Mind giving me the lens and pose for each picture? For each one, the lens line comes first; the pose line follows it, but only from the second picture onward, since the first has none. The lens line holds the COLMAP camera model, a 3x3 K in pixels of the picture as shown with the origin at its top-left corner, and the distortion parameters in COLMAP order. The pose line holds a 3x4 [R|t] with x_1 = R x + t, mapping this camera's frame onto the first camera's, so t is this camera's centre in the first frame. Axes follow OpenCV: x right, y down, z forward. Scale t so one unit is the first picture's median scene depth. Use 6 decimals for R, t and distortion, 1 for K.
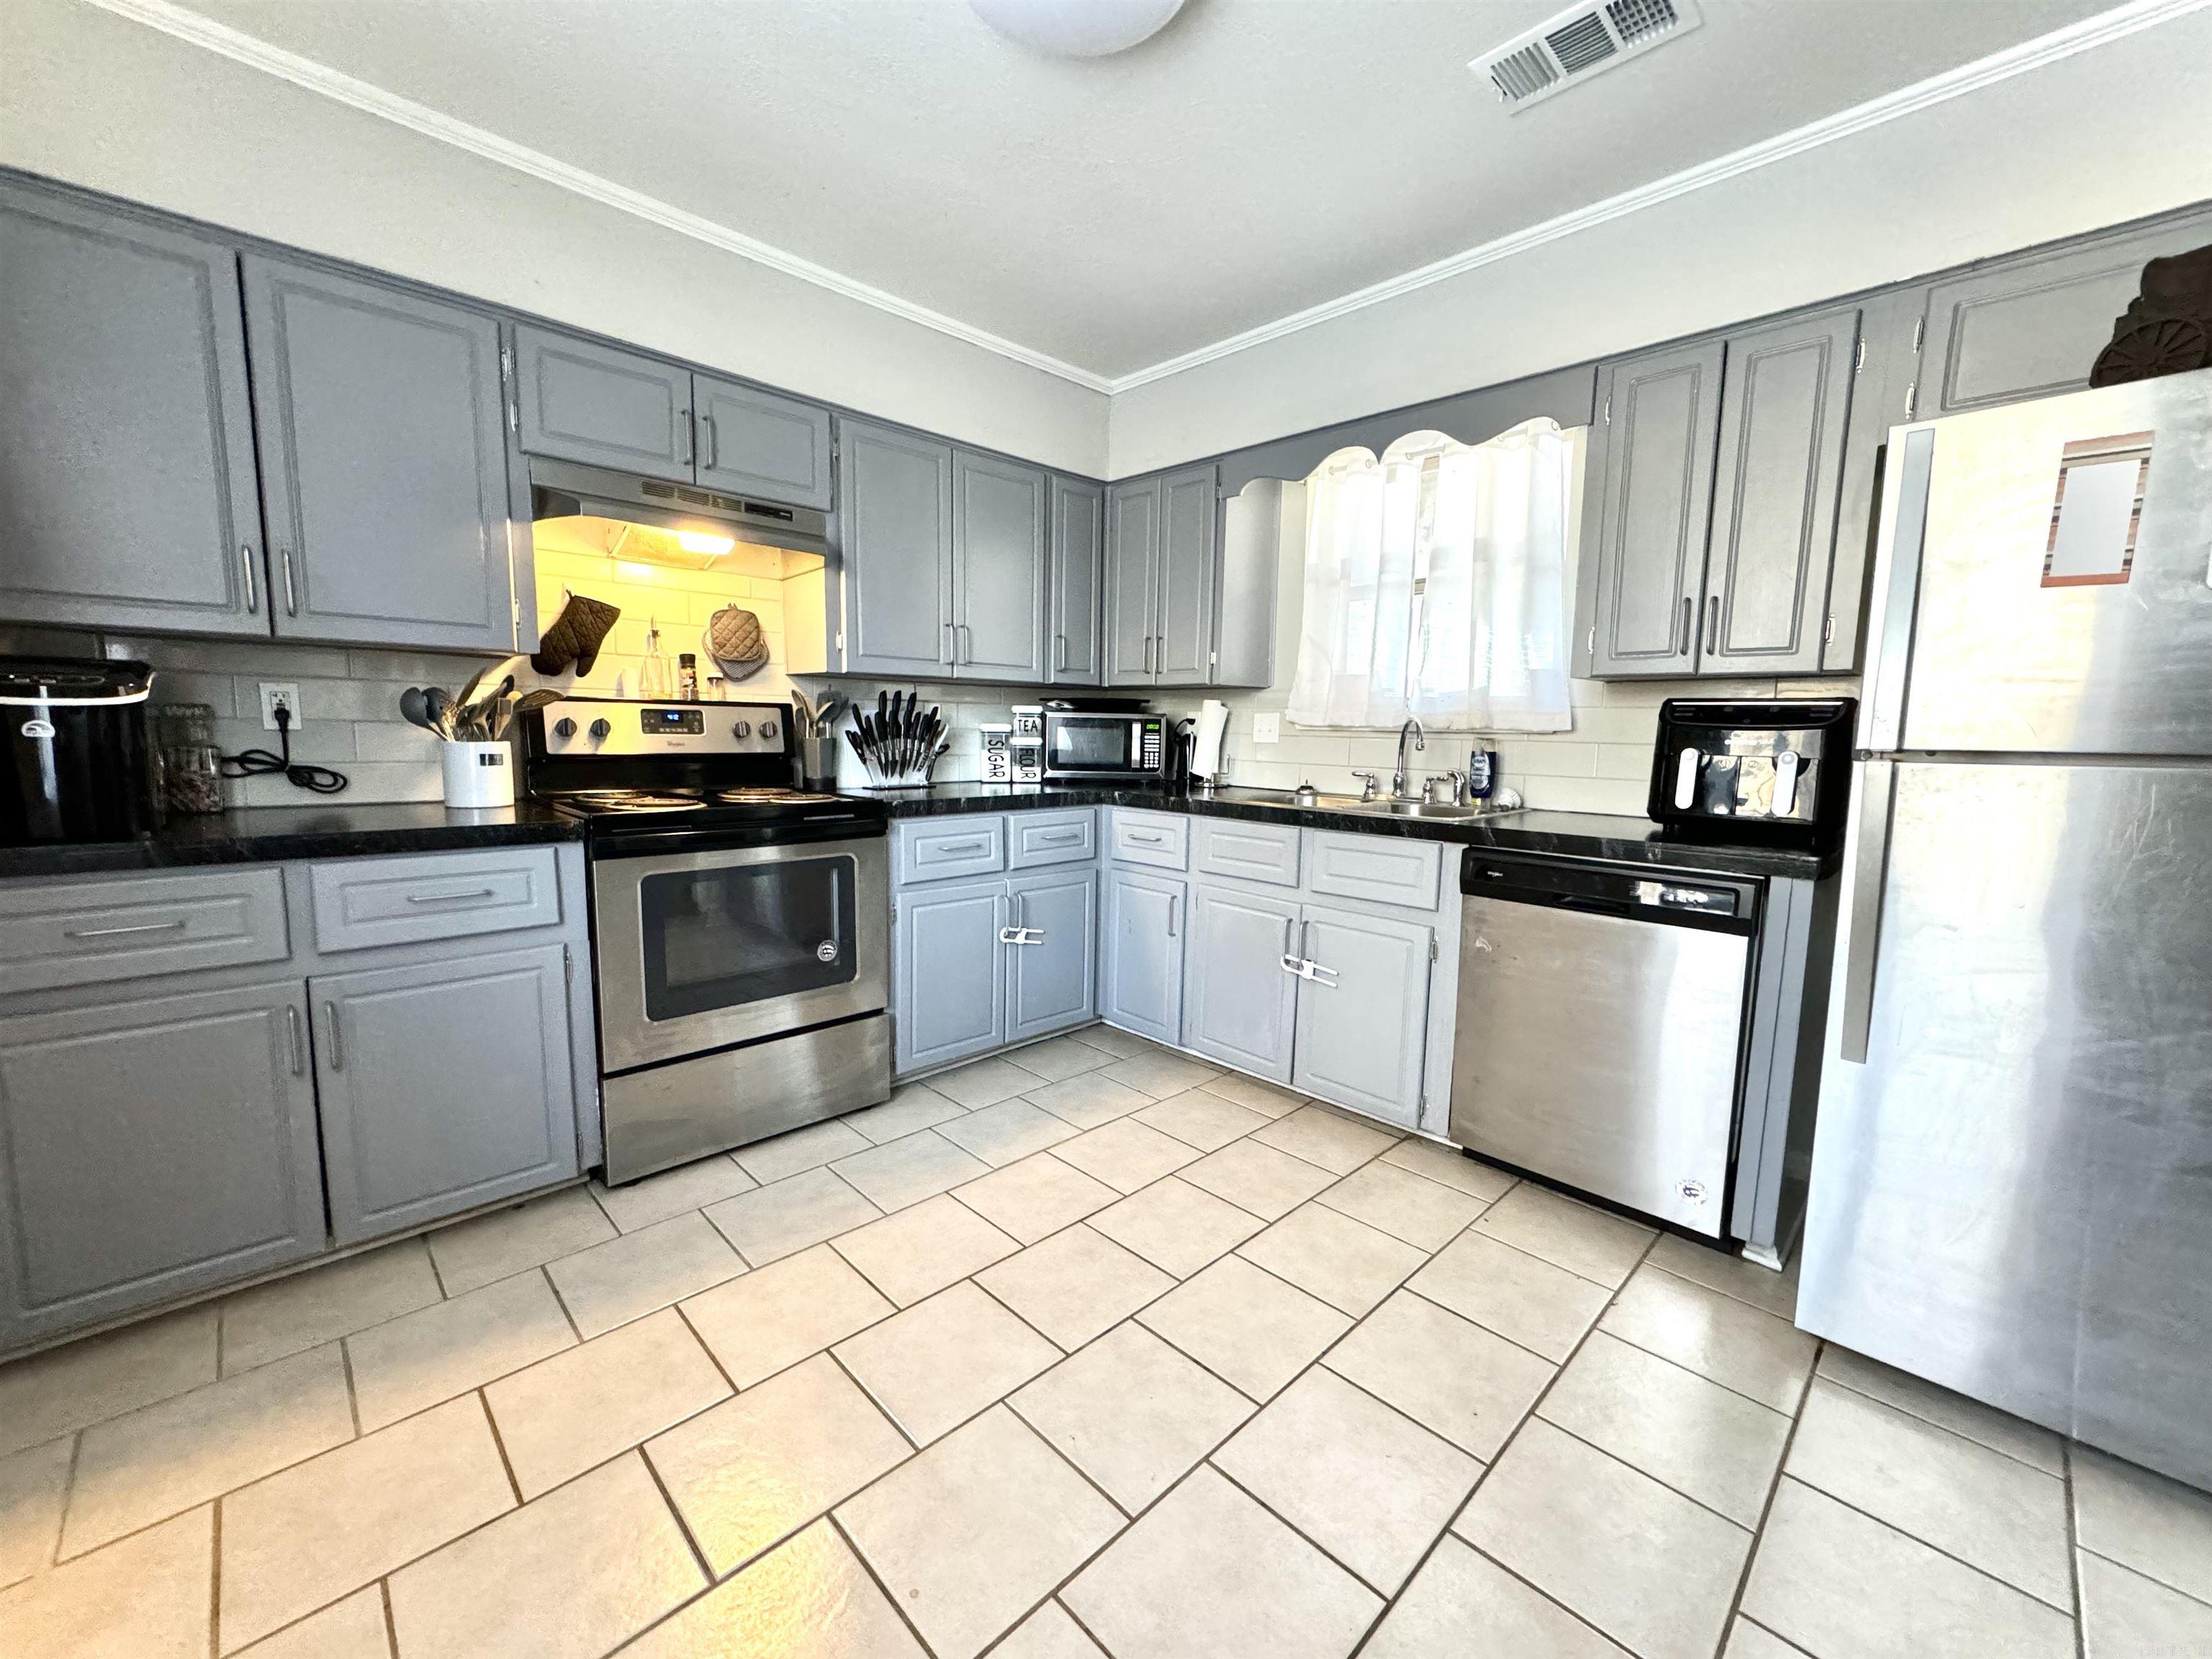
lens RADIAL K [[881.3, 0, 1095.2], [0, 881.3, 828.4], [0, 0, 1]] dist [-0.000493, 0.000671]
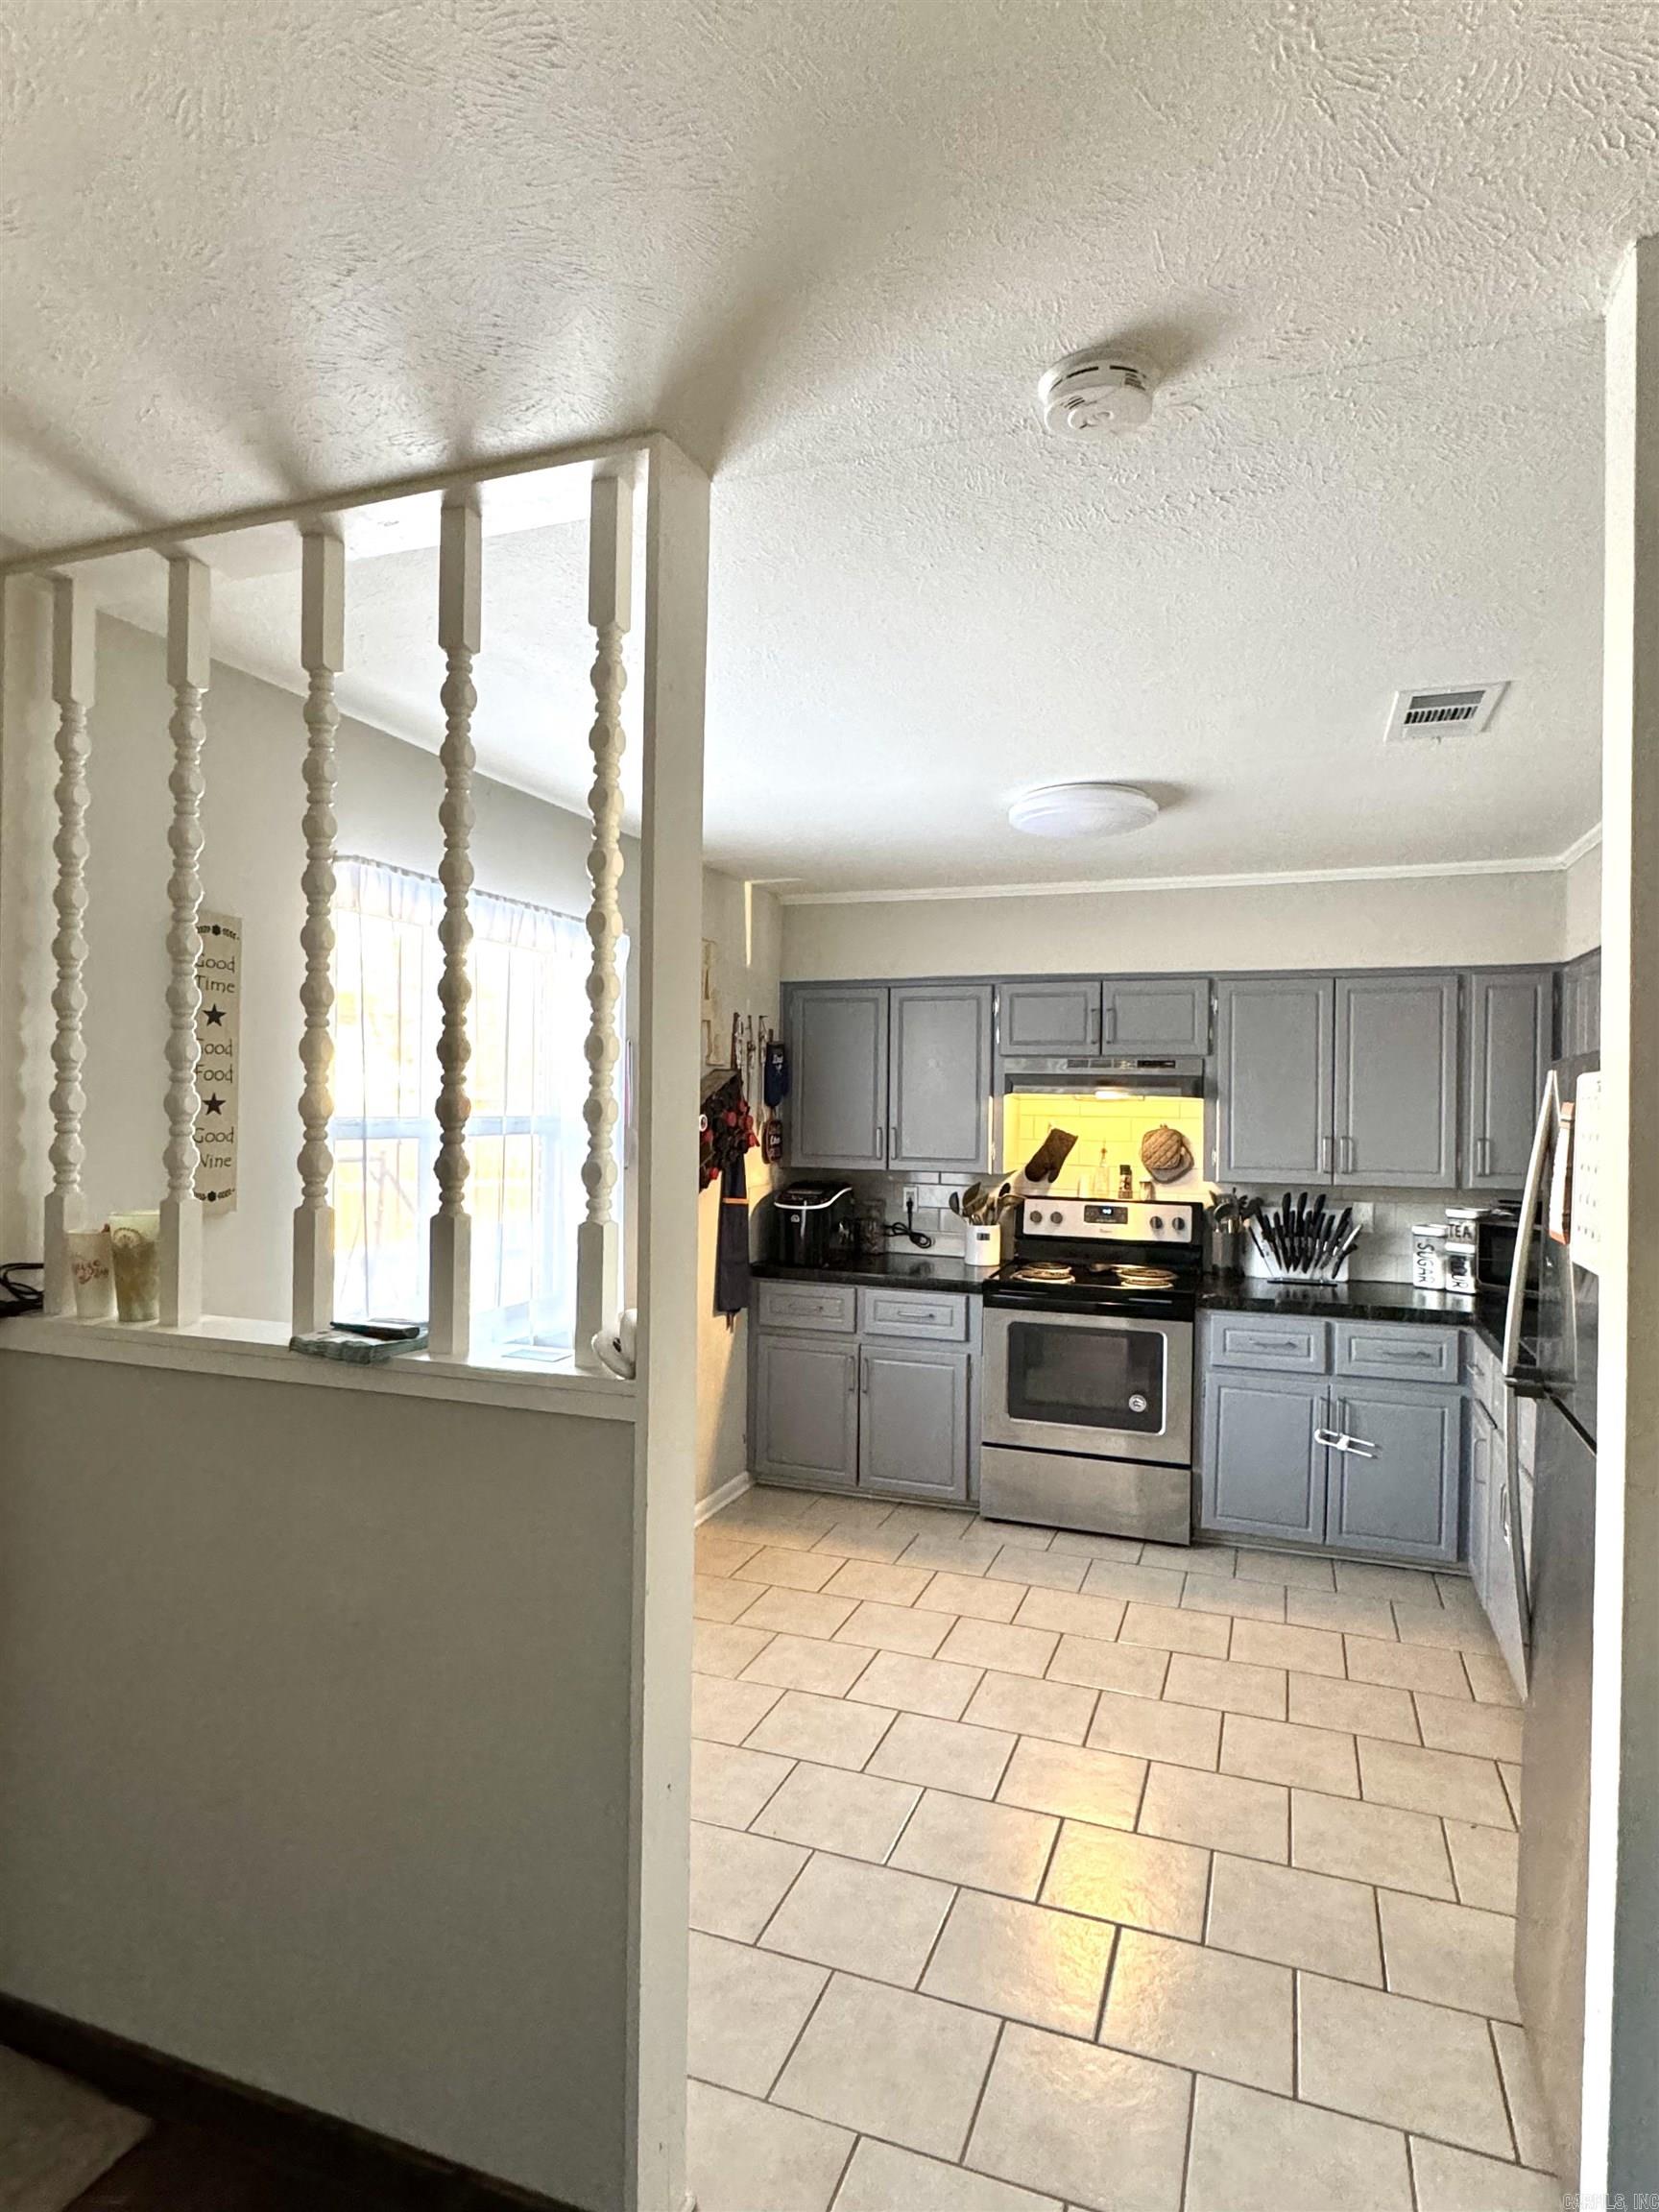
lens RADIAL K [[1212.8, 0, 830.2], [0, 1212.8, 1089.1], [0, 0, 1]] dist [-0.004190, 0.000062]
pose [[0.427927, -0.019738, -0.903598, 1.077387], [-0.108465, 0.991415, -0.073023, -0.134931], [0.897282, 0.129258, 0.422112, -0.212538]]
